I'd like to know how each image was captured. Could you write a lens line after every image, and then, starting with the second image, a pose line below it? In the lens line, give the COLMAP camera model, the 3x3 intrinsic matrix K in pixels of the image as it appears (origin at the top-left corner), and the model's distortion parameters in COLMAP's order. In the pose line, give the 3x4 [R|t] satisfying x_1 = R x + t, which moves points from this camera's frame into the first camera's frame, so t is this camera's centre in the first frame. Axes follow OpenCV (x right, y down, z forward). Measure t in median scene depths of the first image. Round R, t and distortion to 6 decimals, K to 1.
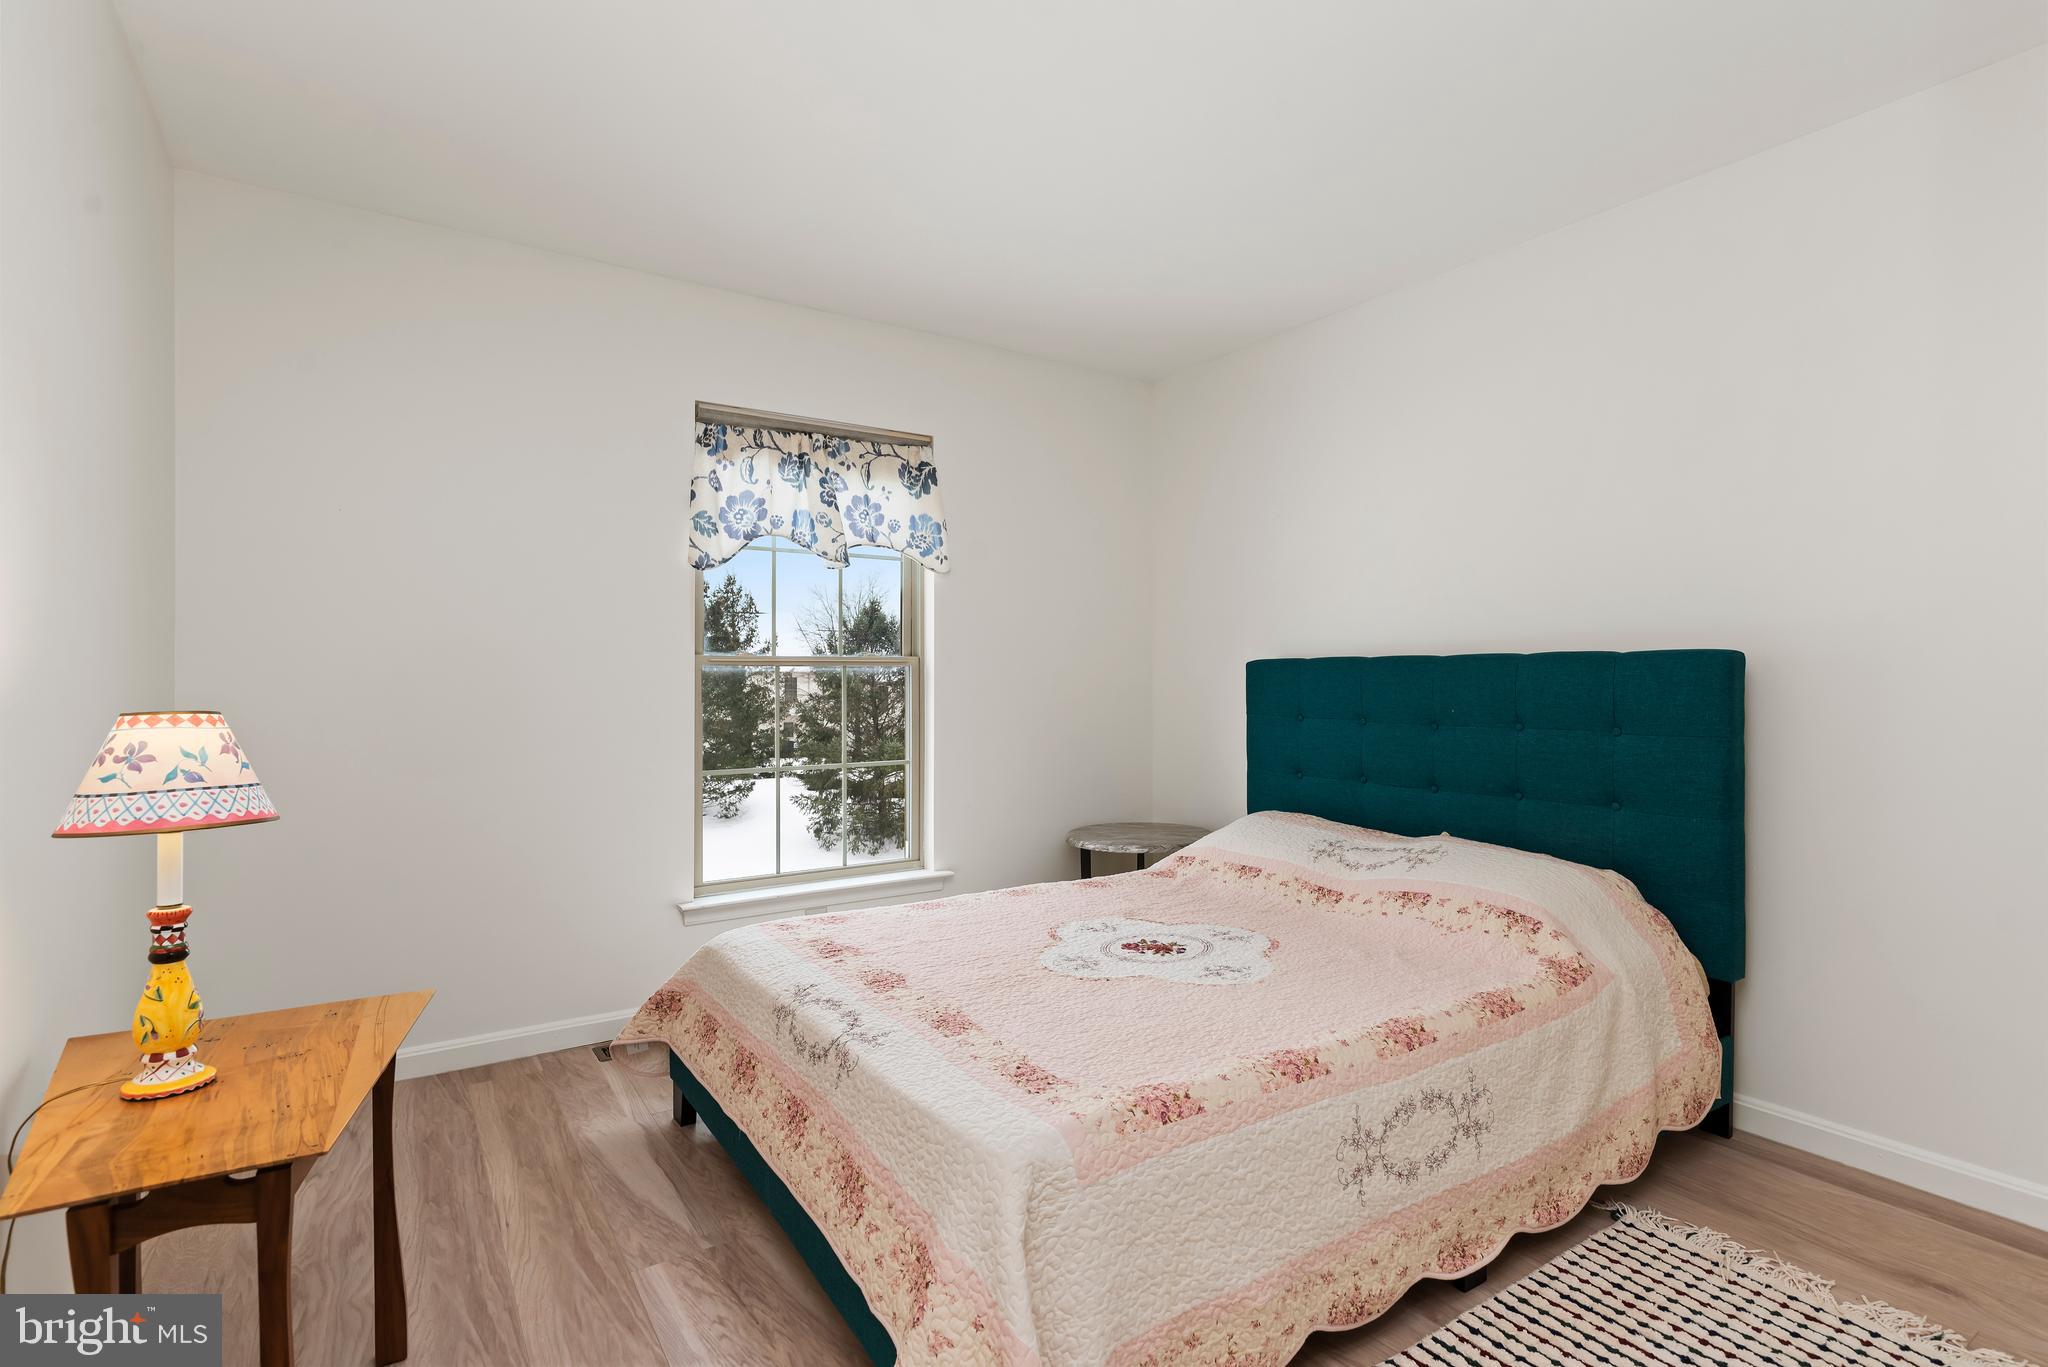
lens RADIAL K [[1004.8, 0, 1043.7], [0, 1004.8, 693.0], [0, 0, 1]] dist [-0.001435, 0.000215]
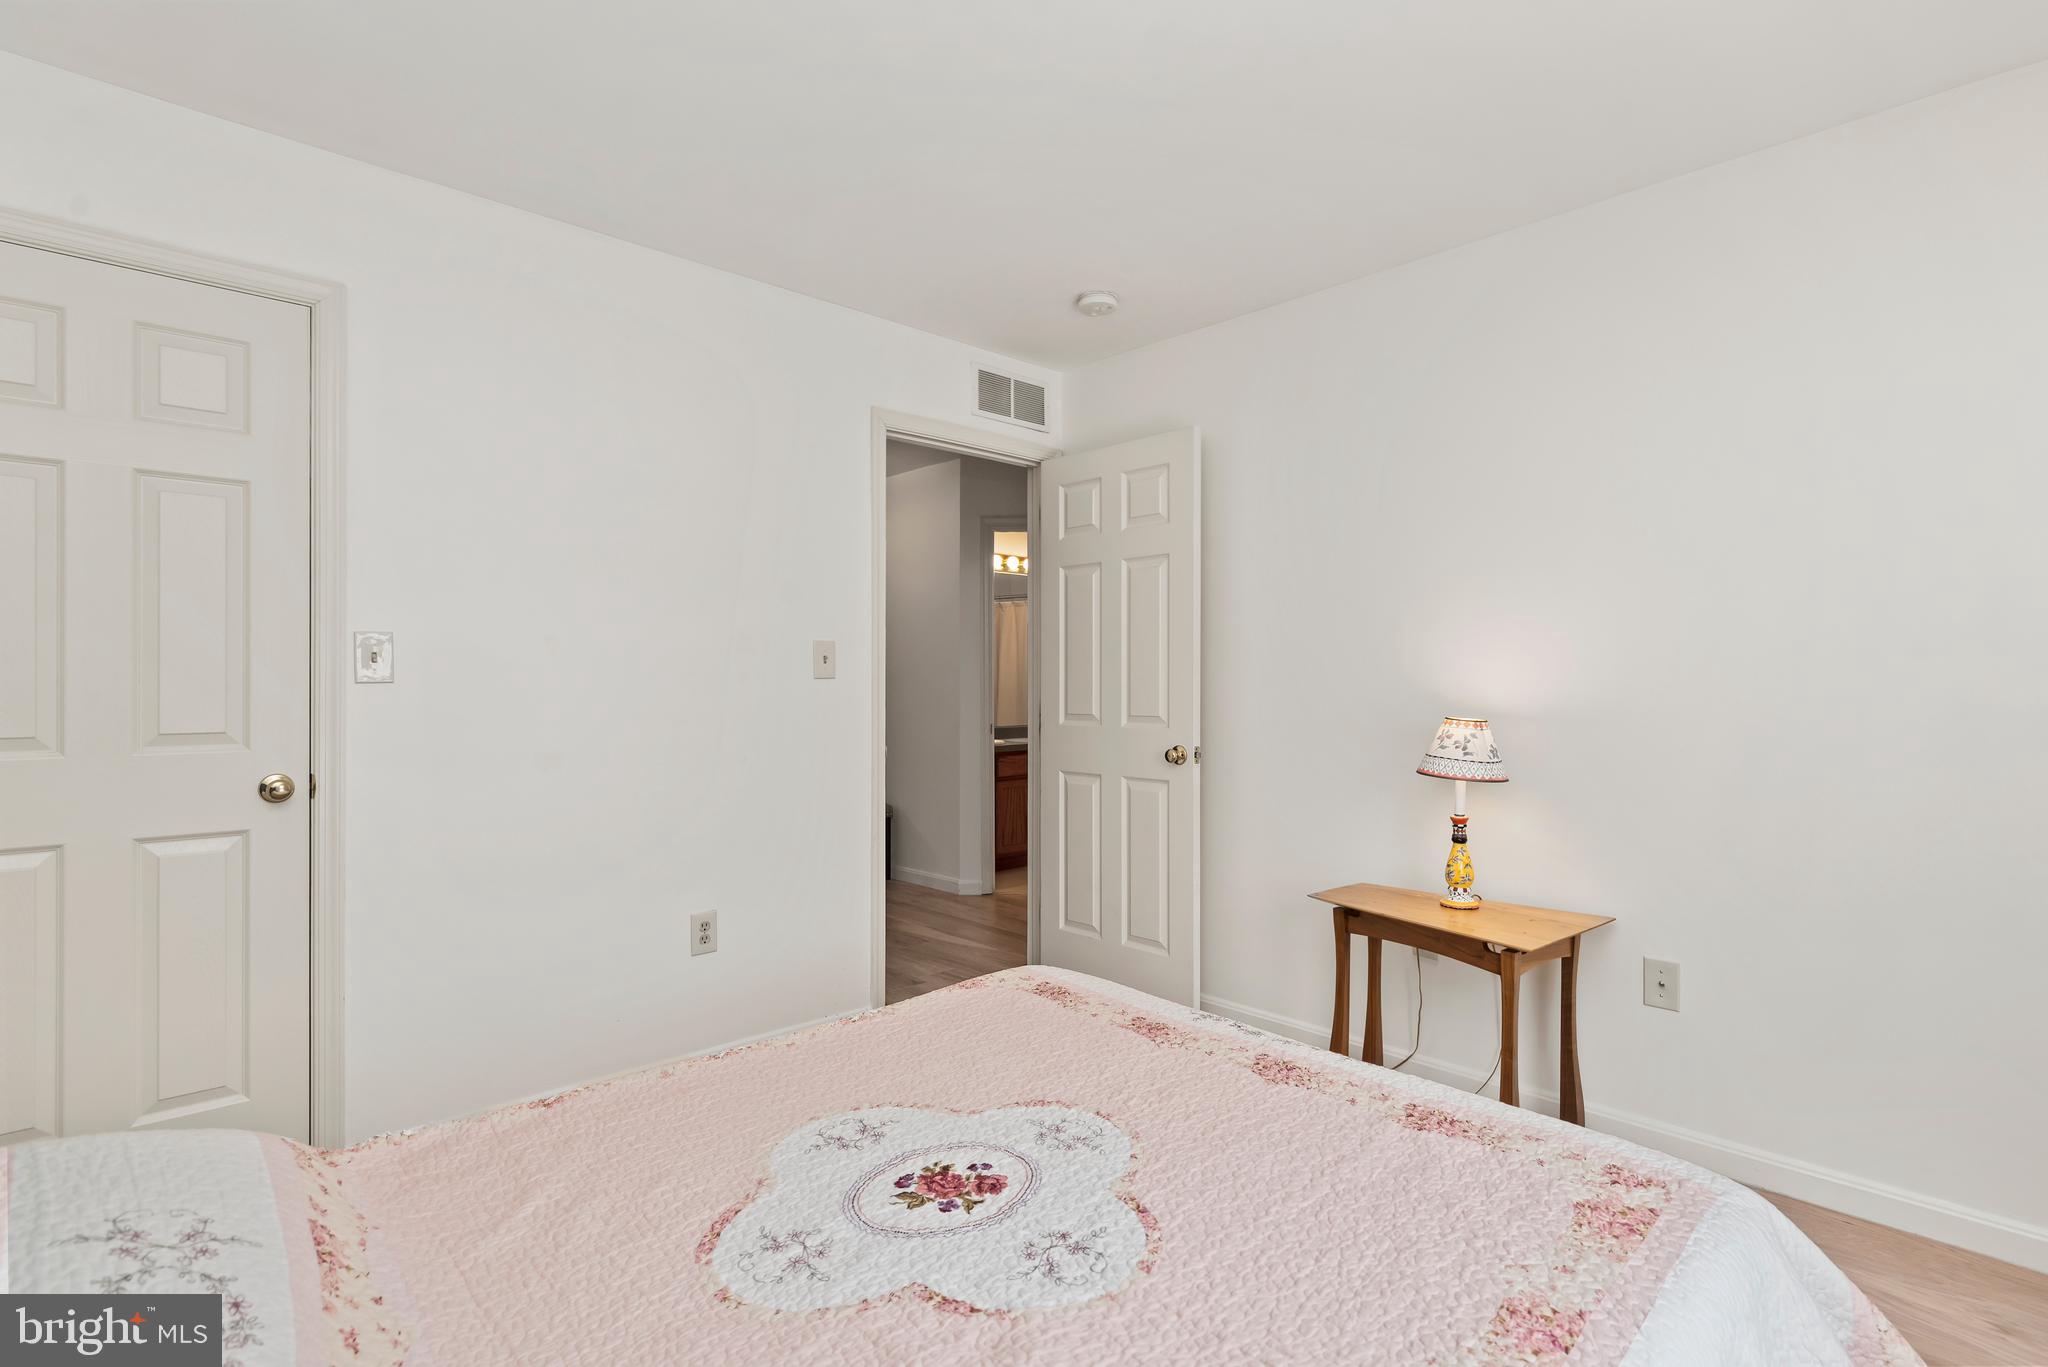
lens RADIAL K [[1002.2, 0, 1046.6], [0, 1002.2, 677.0], [0, 0, 1]] dist [-0.001548, -0.000271]
pose [[-0.985877, -0.003106, -0.167441, 0.212514], [-0.003935, 0.999982, 0.004617, -0.055256], [0.167424, 0.005210, -0.985871, 2.194969]]
